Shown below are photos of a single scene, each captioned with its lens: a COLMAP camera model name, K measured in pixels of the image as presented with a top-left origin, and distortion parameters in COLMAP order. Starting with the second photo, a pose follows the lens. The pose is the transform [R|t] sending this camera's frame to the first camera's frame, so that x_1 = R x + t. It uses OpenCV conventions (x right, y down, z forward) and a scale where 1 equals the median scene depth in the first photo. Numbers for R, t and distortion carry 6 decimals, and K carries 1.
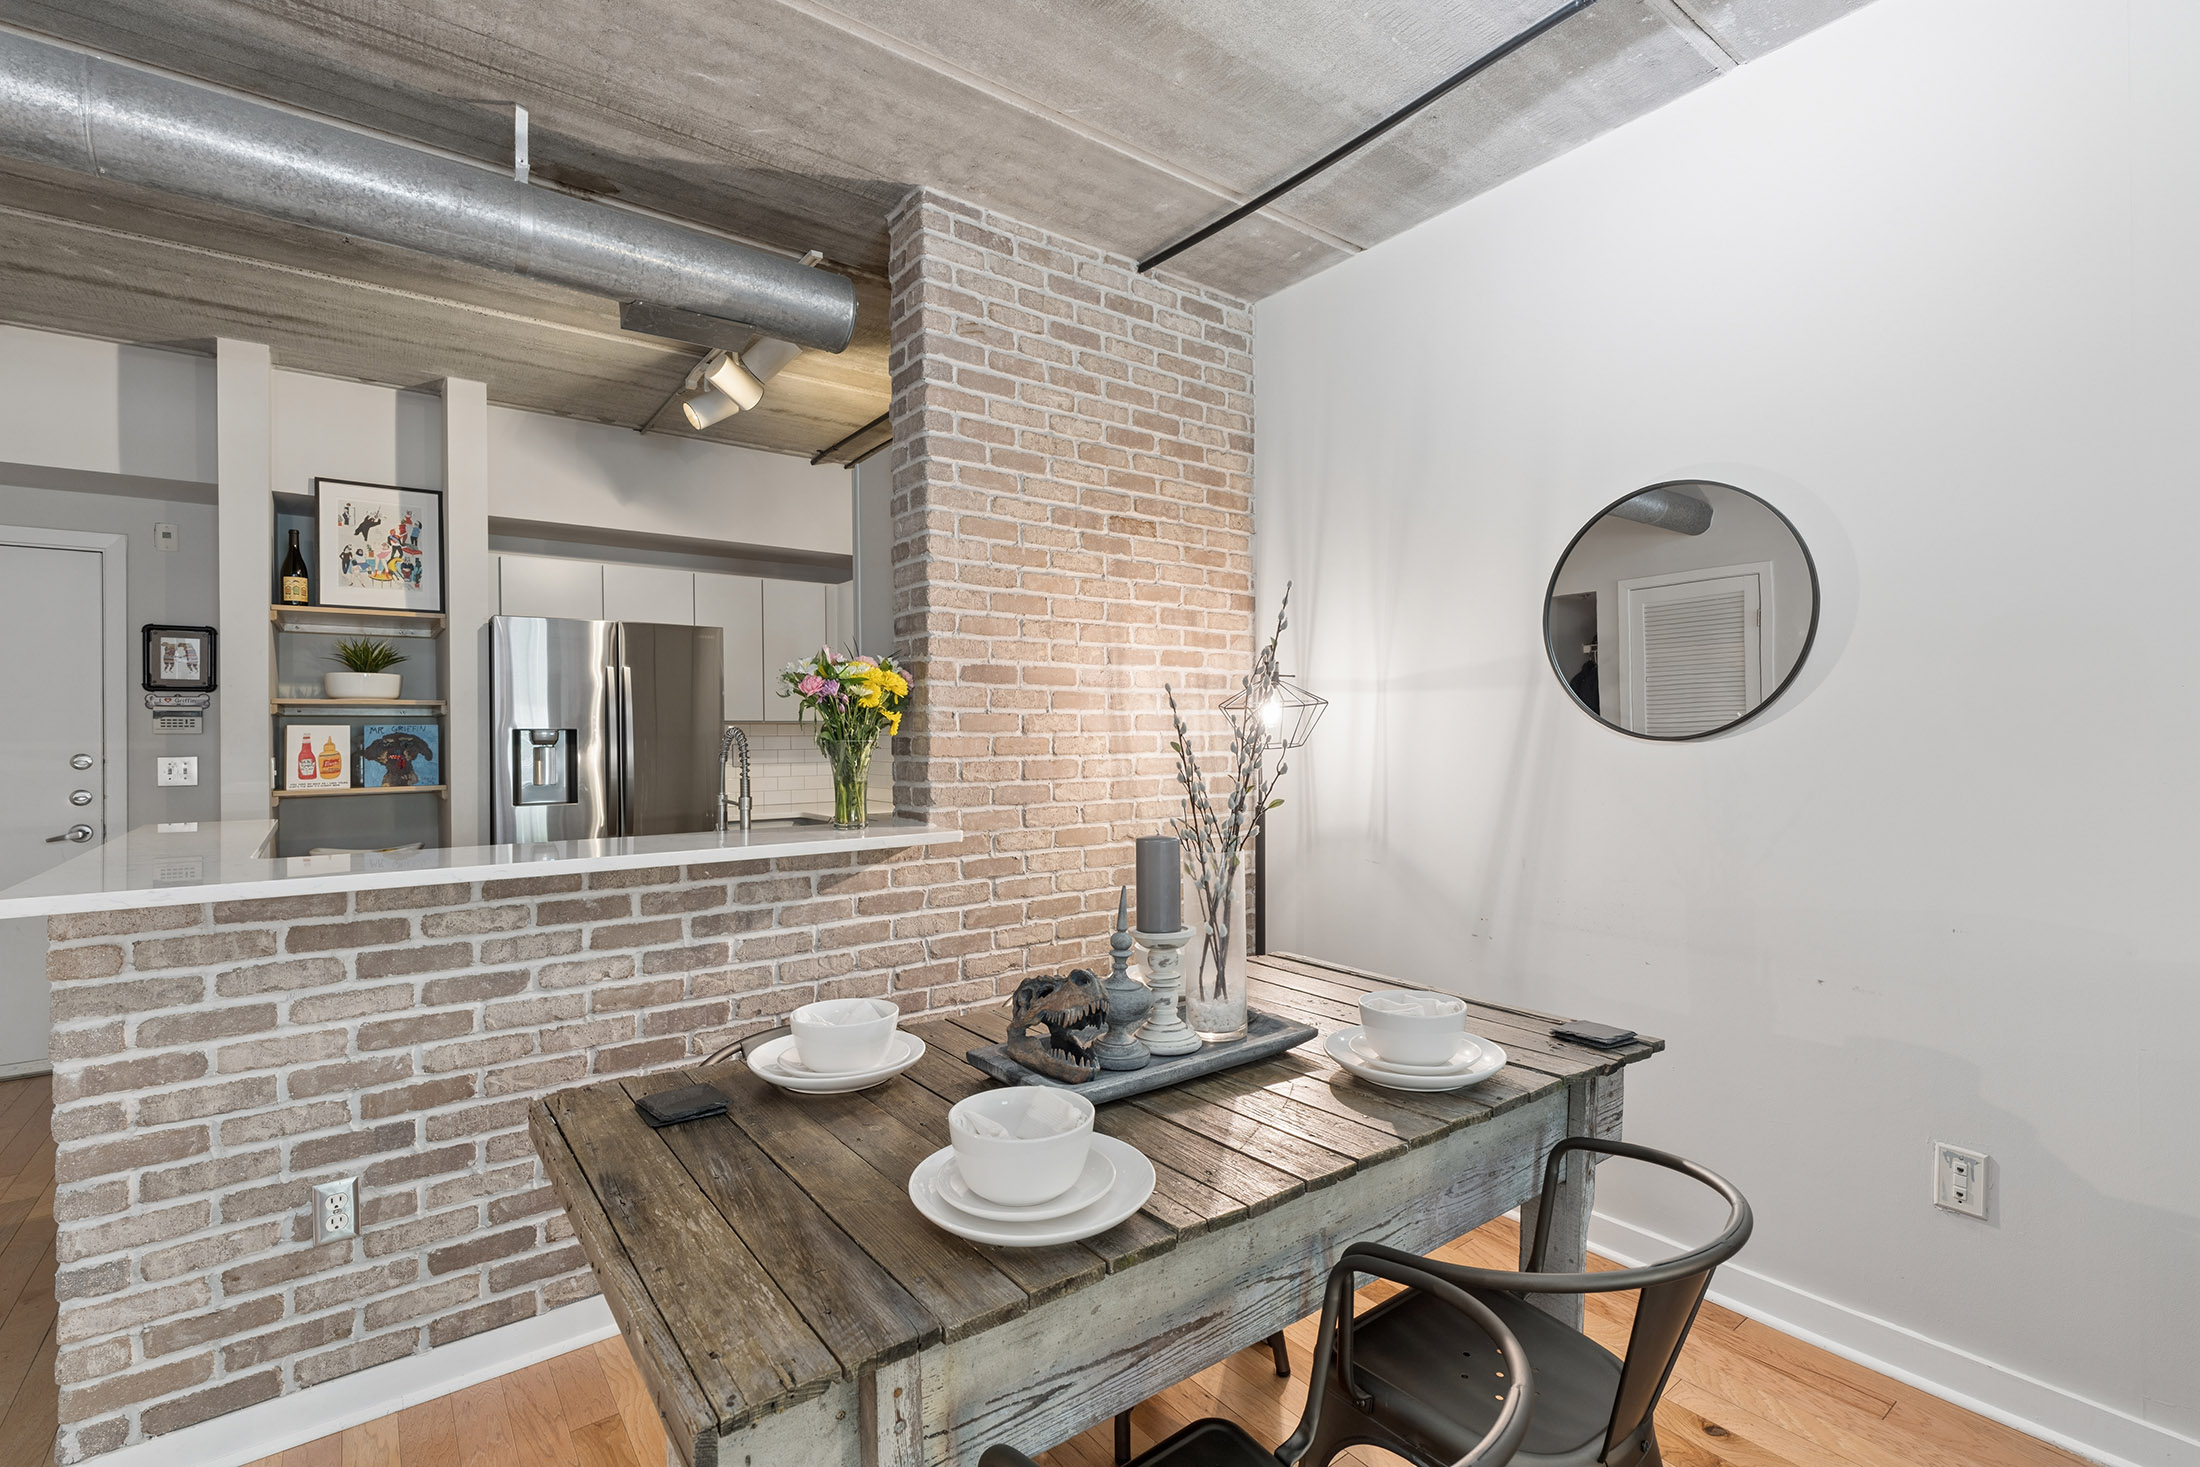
lens RADIAL K [[996.4, 0, 1110.1], [0, 996.4, 730.0], [0, 0, 1]] dist [-0.006763, 0.001707]
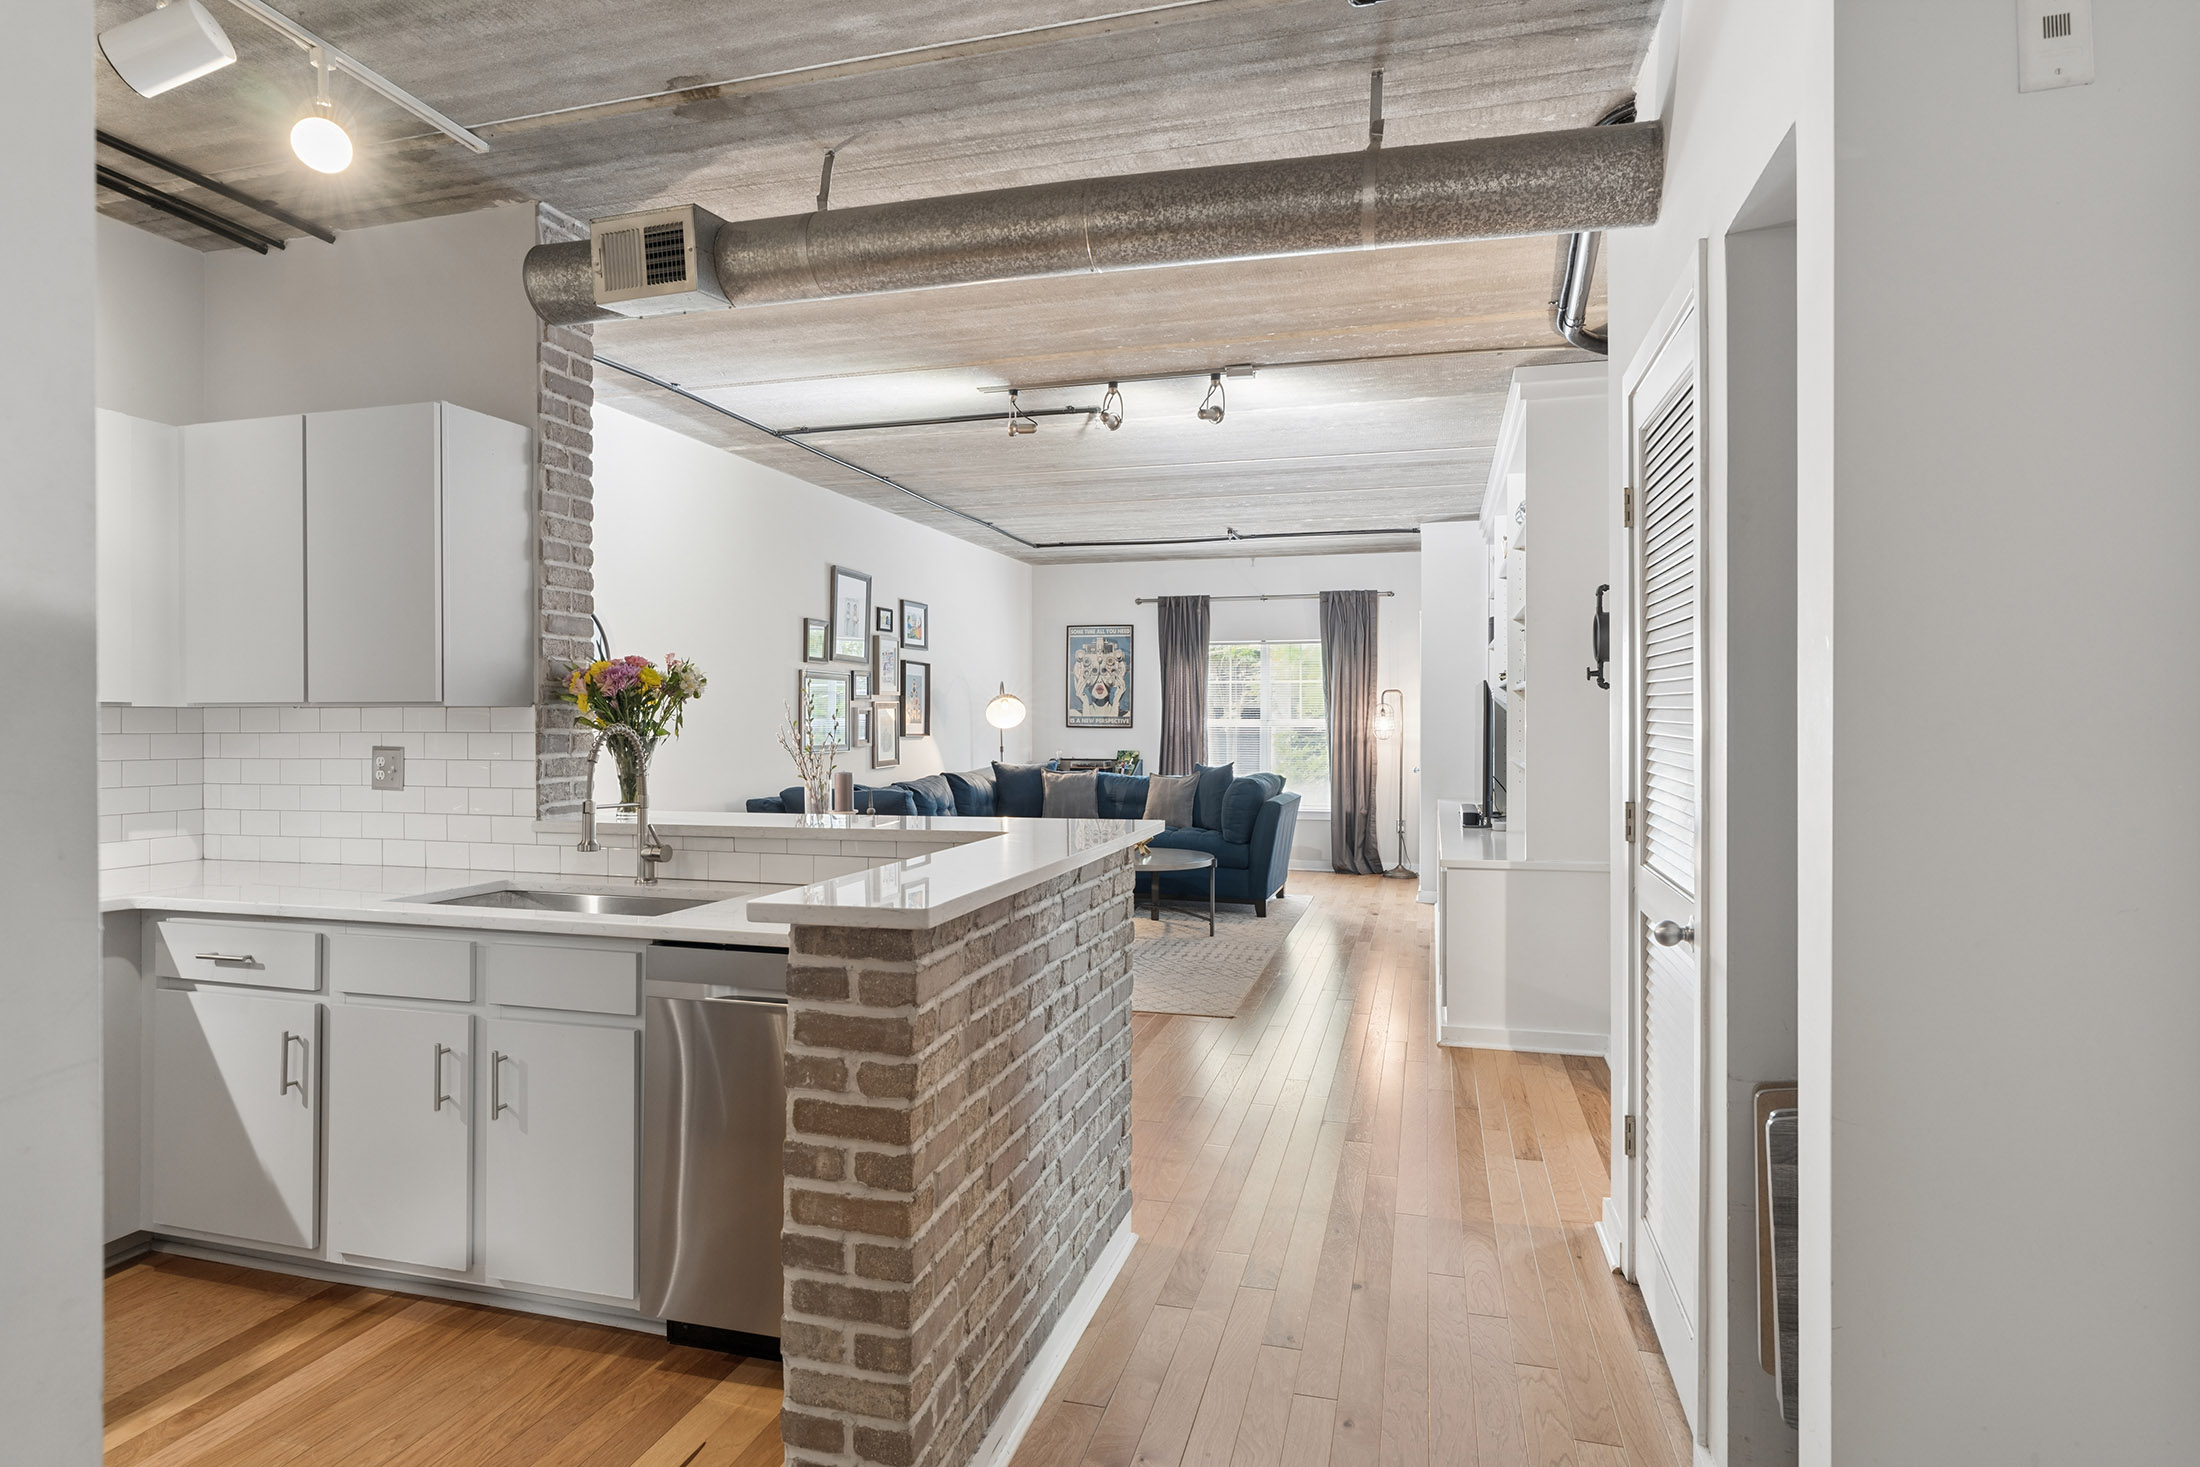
lens RADIAL K [[1178.2, 0, 1100.8], [0, 1178.2, 723.0], [0, 0, 1]] dist [-0.004083, 0.001499]
pose [[-0.603187, 0.009773, 0.797540, -1.527763], [0.004706, 0.999951, -0.008694, 0.008813], [-0.797586, -0.001491, -0.603204, 1.309146]]
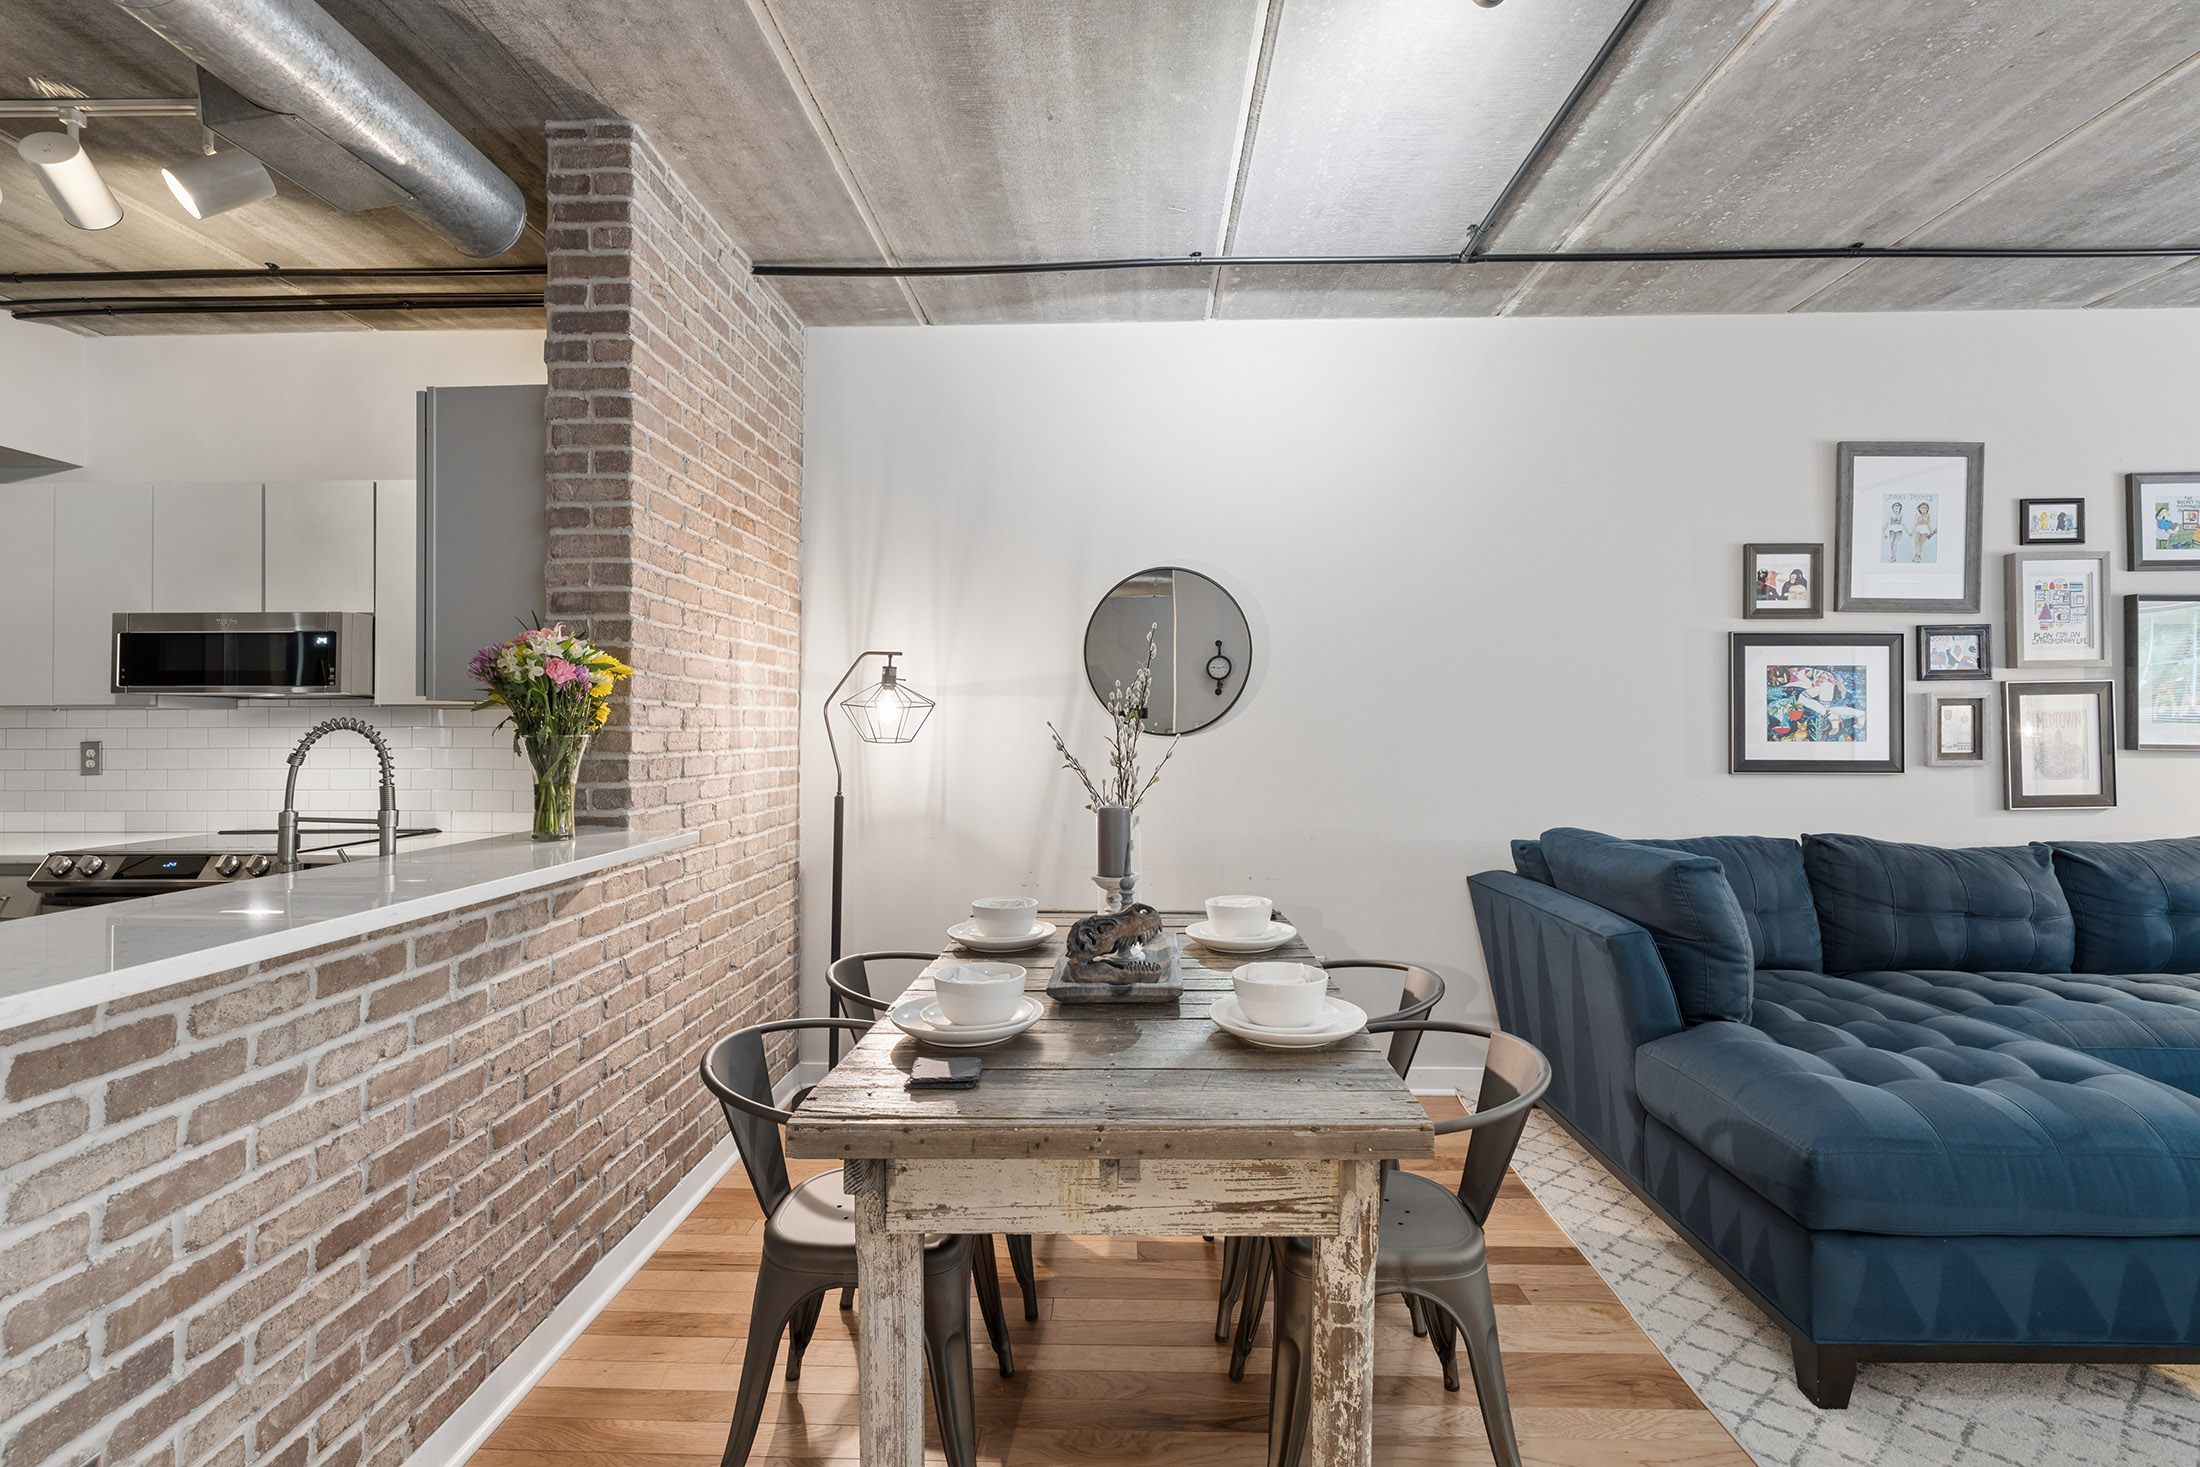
lens RADIAL K [[996.4, 0, 1103.2], [0, 996.4, 713.0], [0, 0, 1]] dist [-0.006763, 0.001707]
pose [[0.629577, 0.019064, 0.776704, -0.597115], [-0.009126, 0.999811, -0.017142, 0.001647], [-0.776885, 0.003704, 0.629632, 0.098660]]
